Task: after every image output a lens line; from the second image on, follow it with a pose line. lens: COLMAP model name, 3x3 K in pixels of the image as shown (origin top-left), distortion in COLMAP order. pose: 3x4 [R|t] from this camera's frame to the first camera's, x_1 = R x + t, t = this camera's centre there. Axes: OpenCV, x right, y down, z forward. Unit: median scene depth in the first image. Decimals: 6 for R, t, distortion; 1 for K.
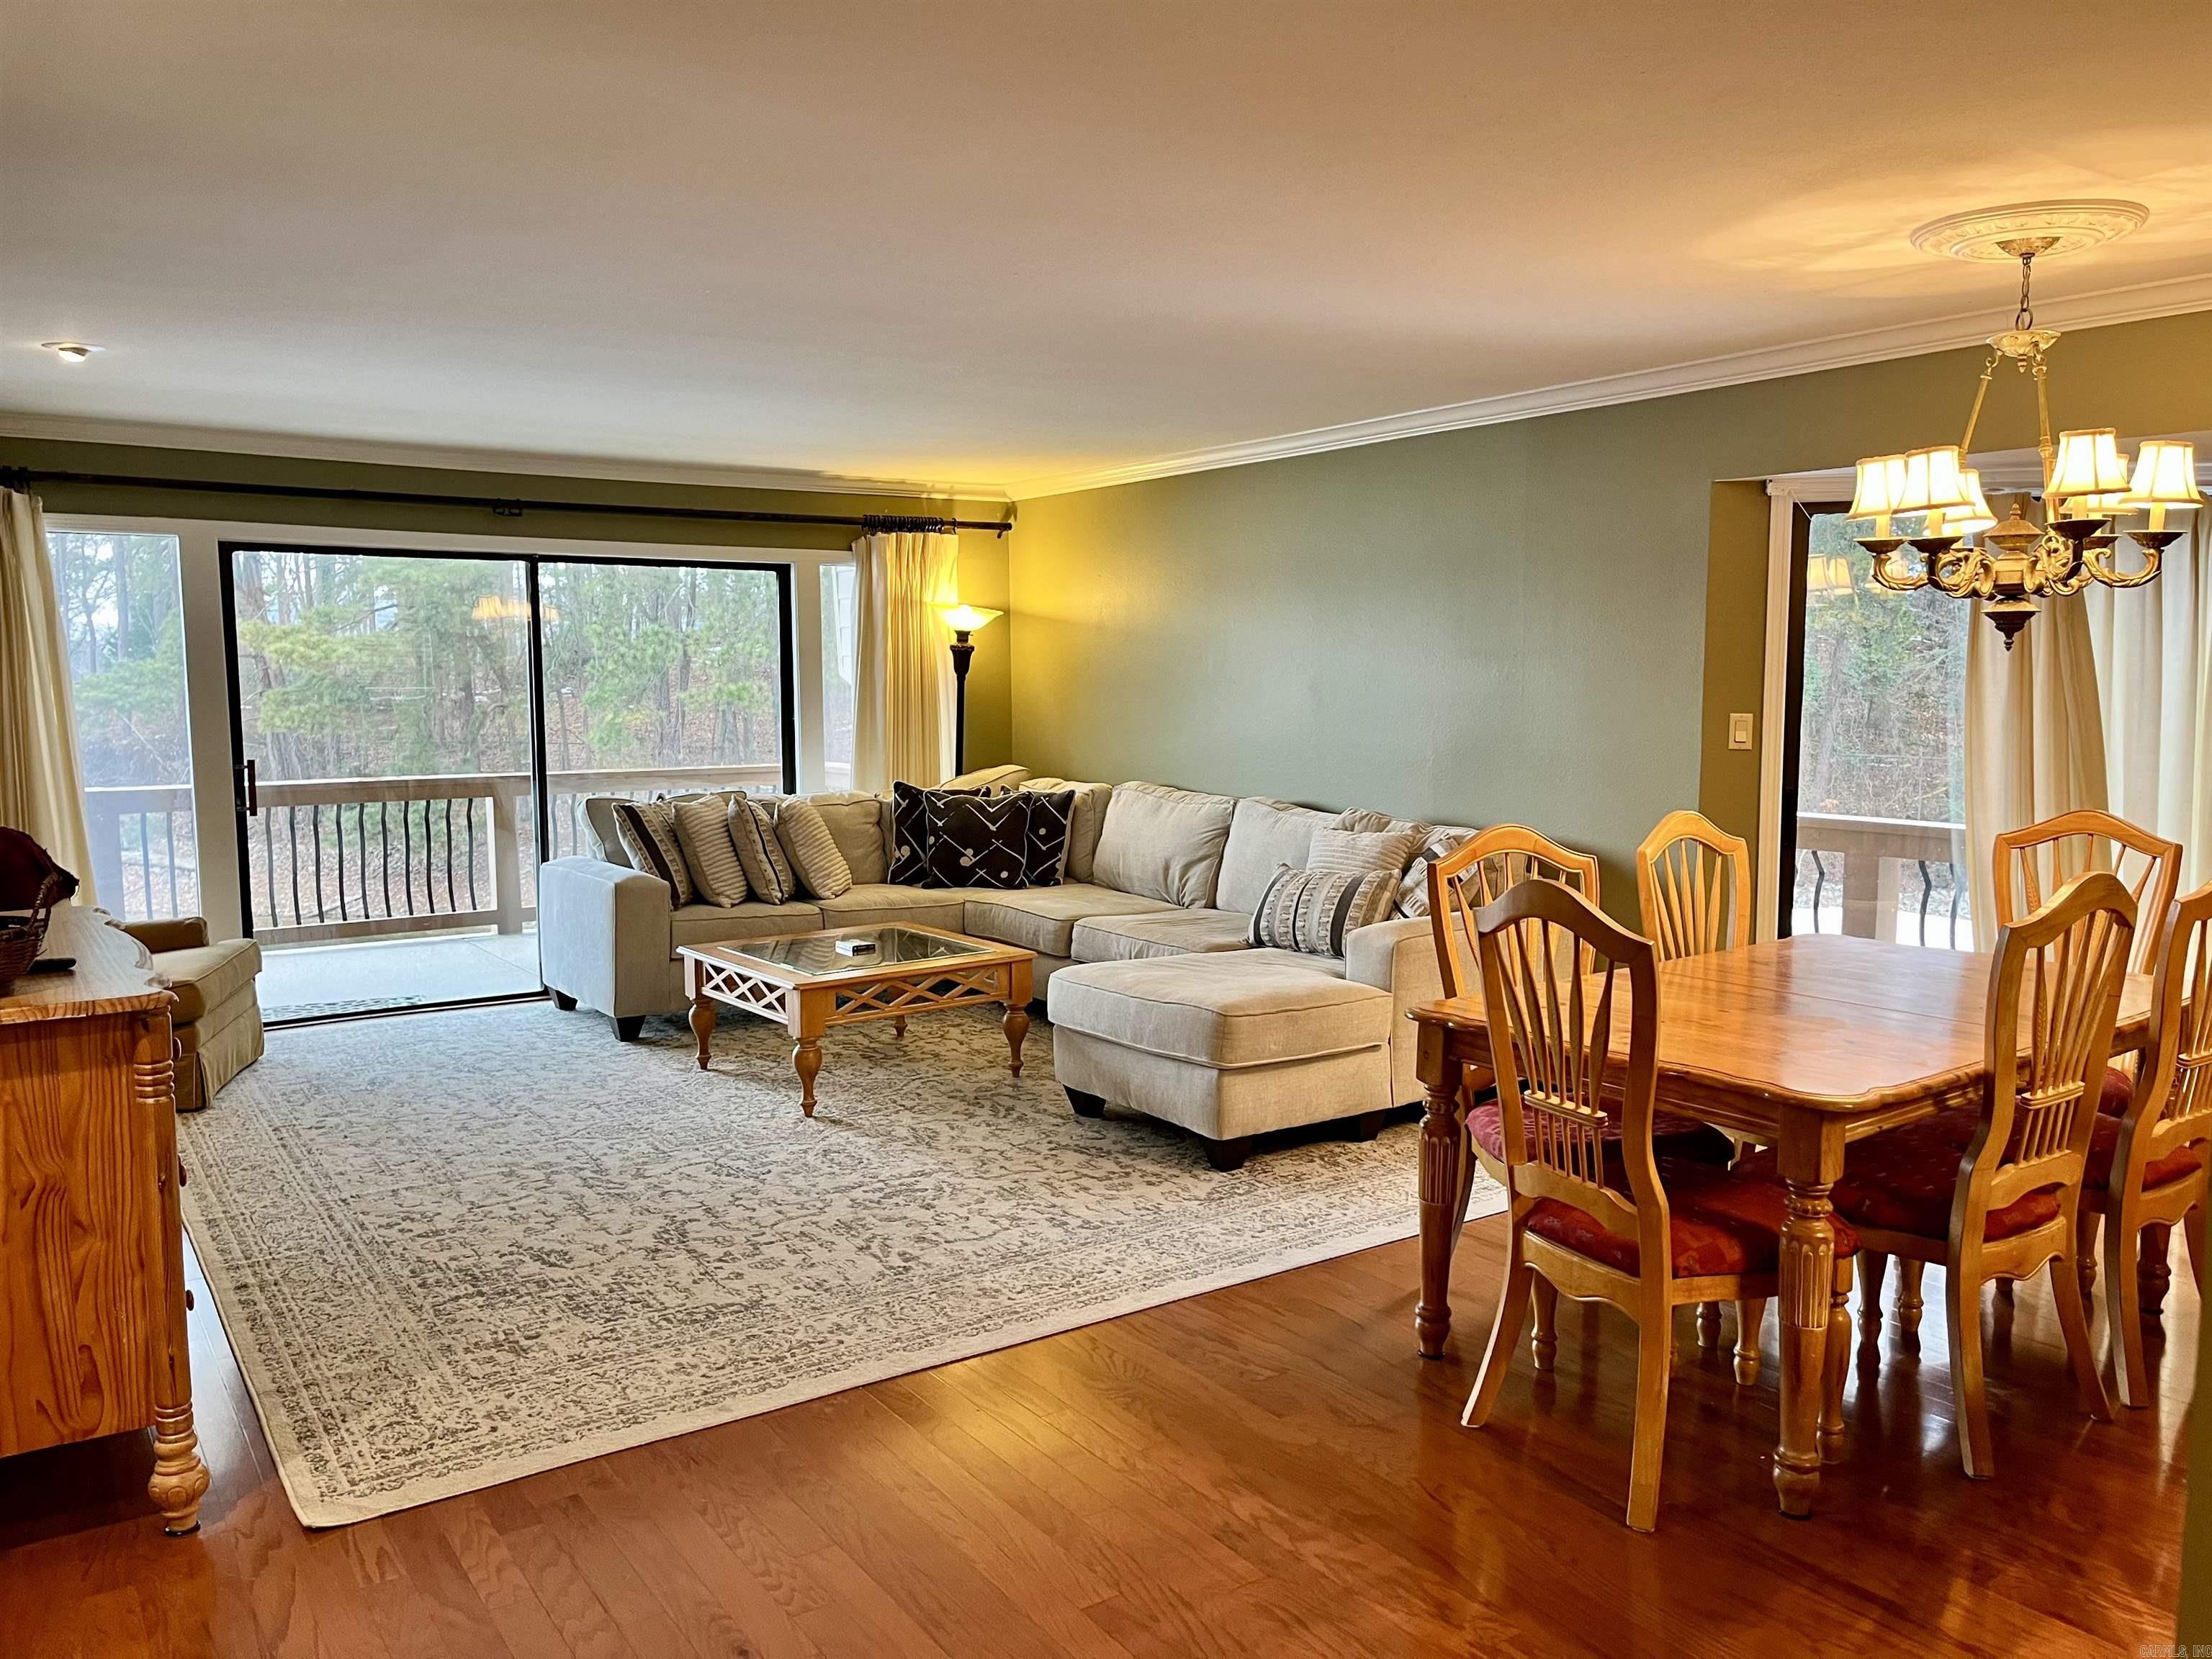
lens RADIAL K [[1676.2, 0, 1115.7], [0, 1676.2, 830.2], [0, 0, 1]] dist [0.066143, -0.084948]
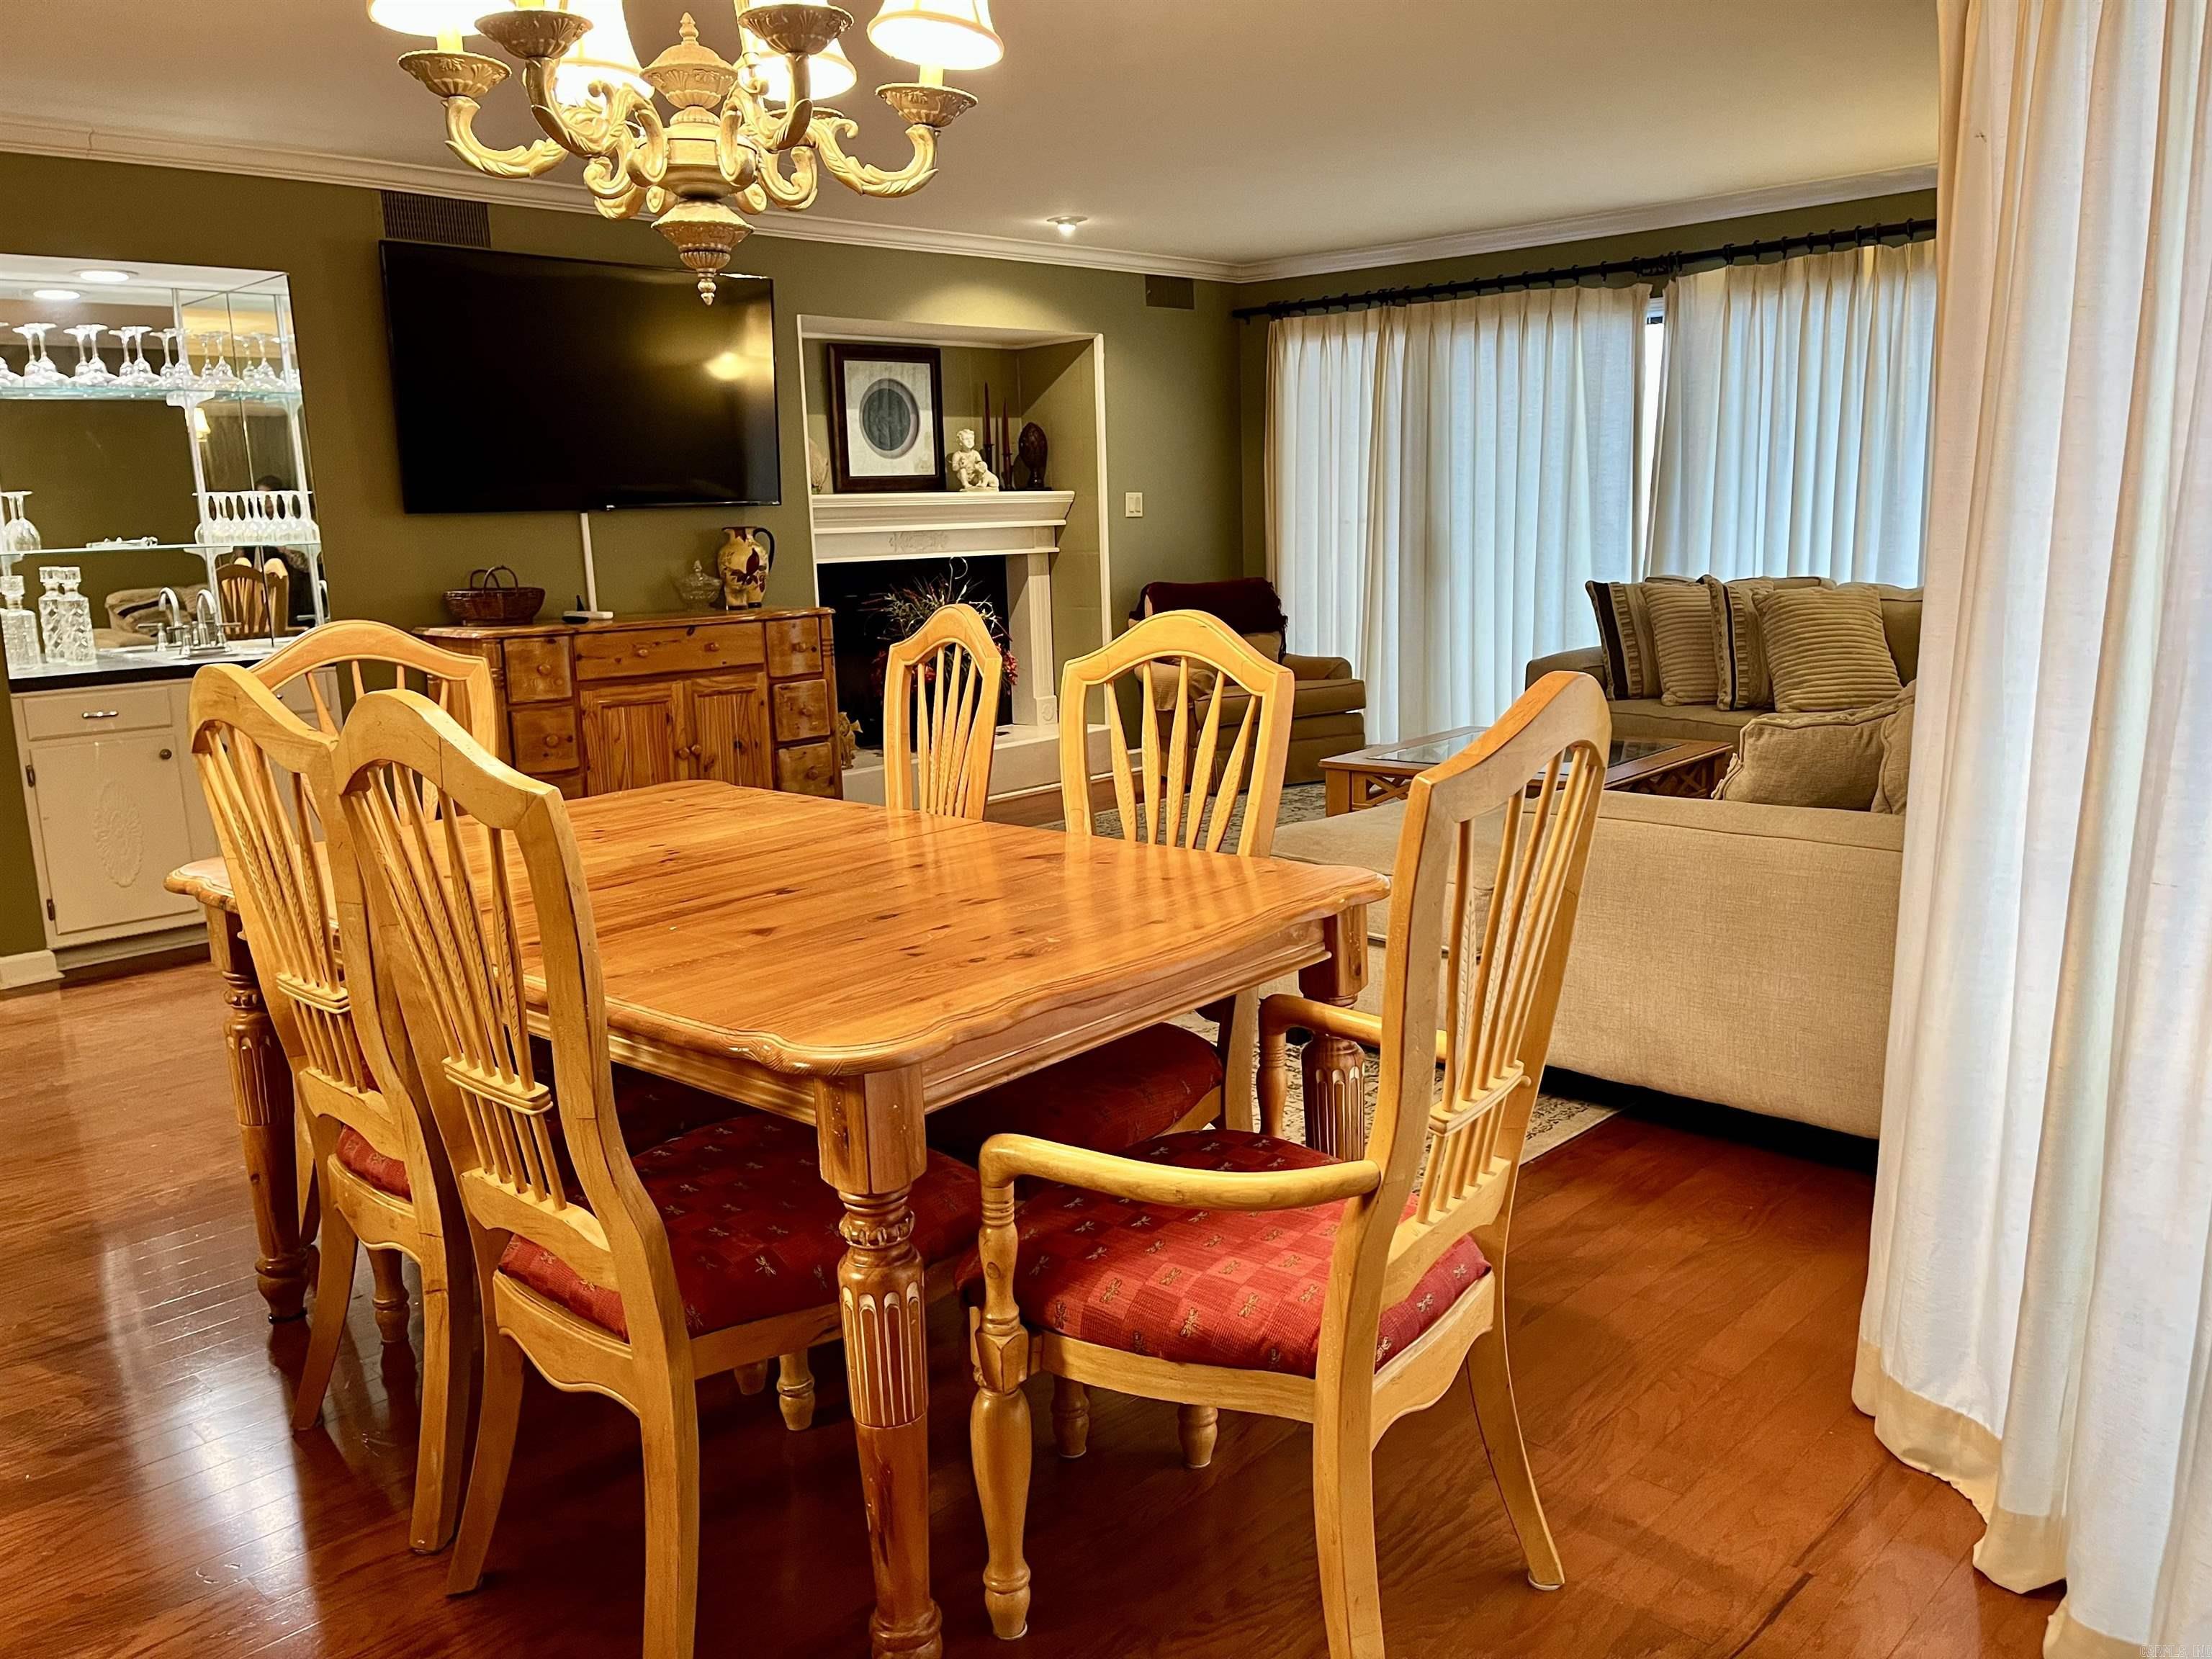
lens RADIAL K [[1676.2, 0, 1131.9], [0, 1676.2, 833.4], [0, 0, 1]] dist [0.066143, -0.084948]
pose [[0.212051, 0.183439, -0.959888, 0.850924], [-0.068459, 0.982600, 0.172657, -0.032490], [0.974858, 0.029101, 0.220919, 0.784094]]
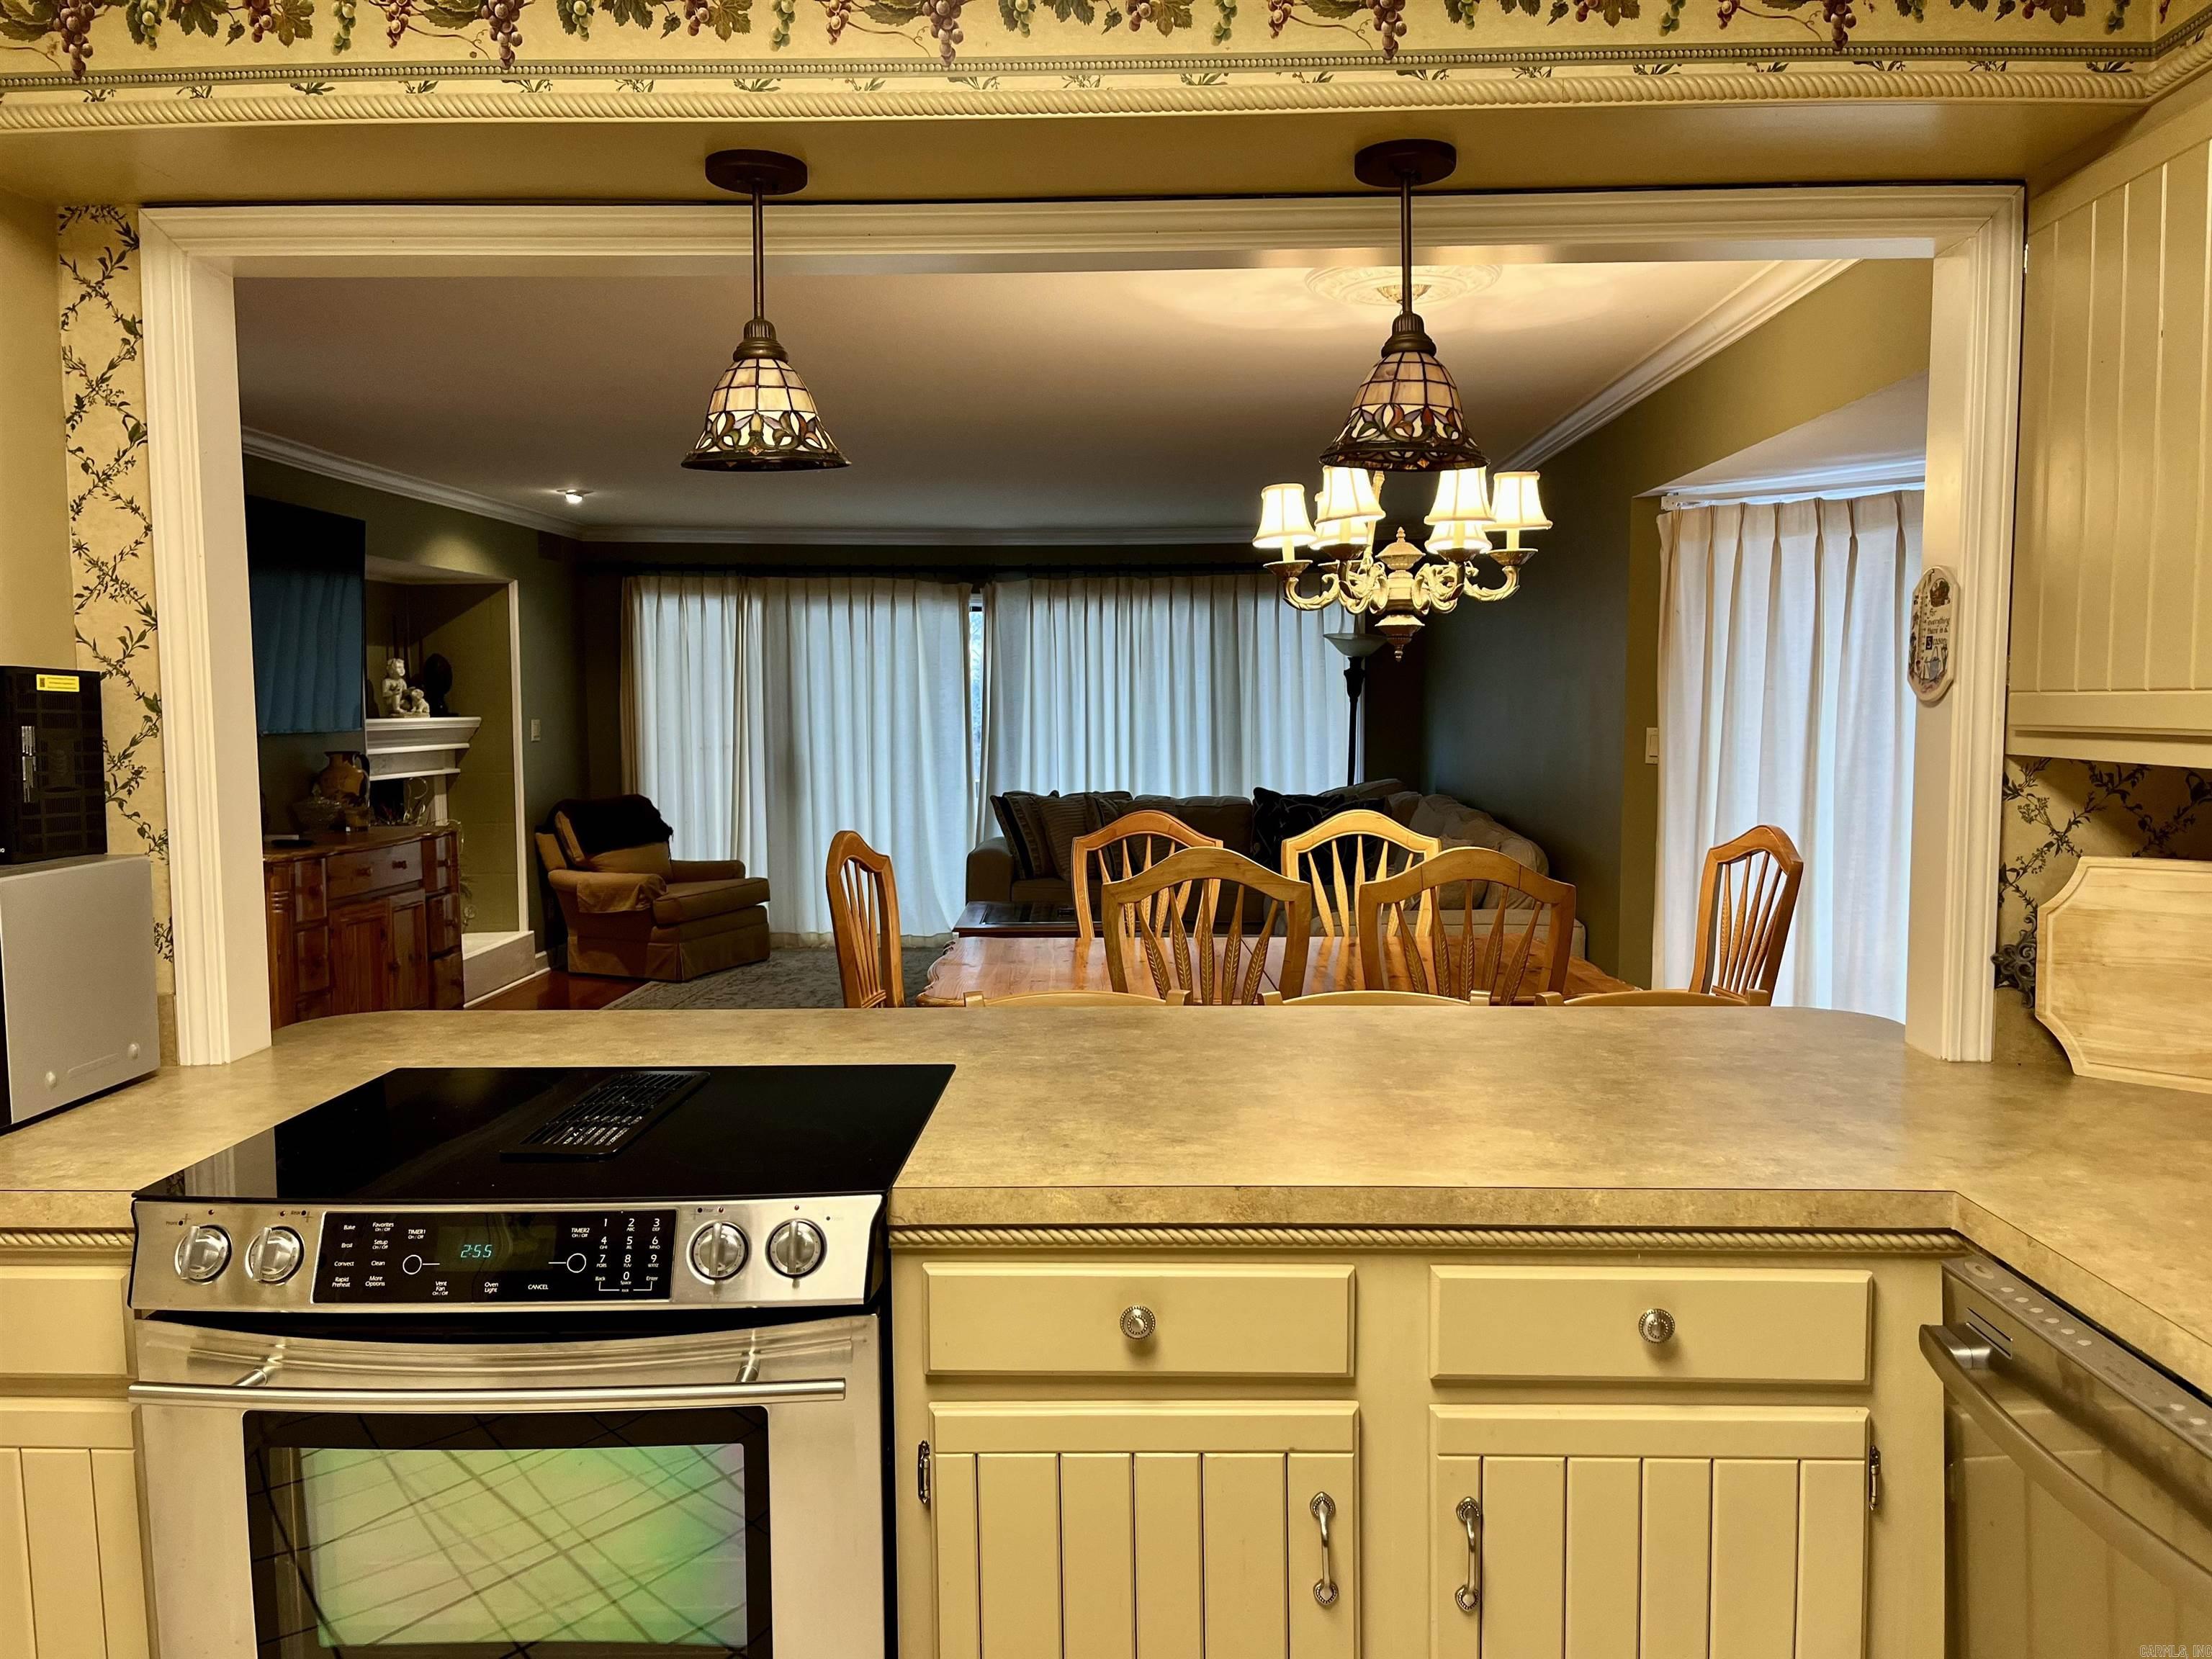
lens RADIAL K [[1676.2, 0, 1123.6], [0, 1676.2, 830.6], [0, 0, 1]] dist [0.066143, -0.084948]
pose [[0.809616, 0.044109, -0.585301, 0.792153], [-0.055604, 0.998452, -0.001668, 0.011953], [0.584321, 0.033895, 0.810815, 0.010232]]
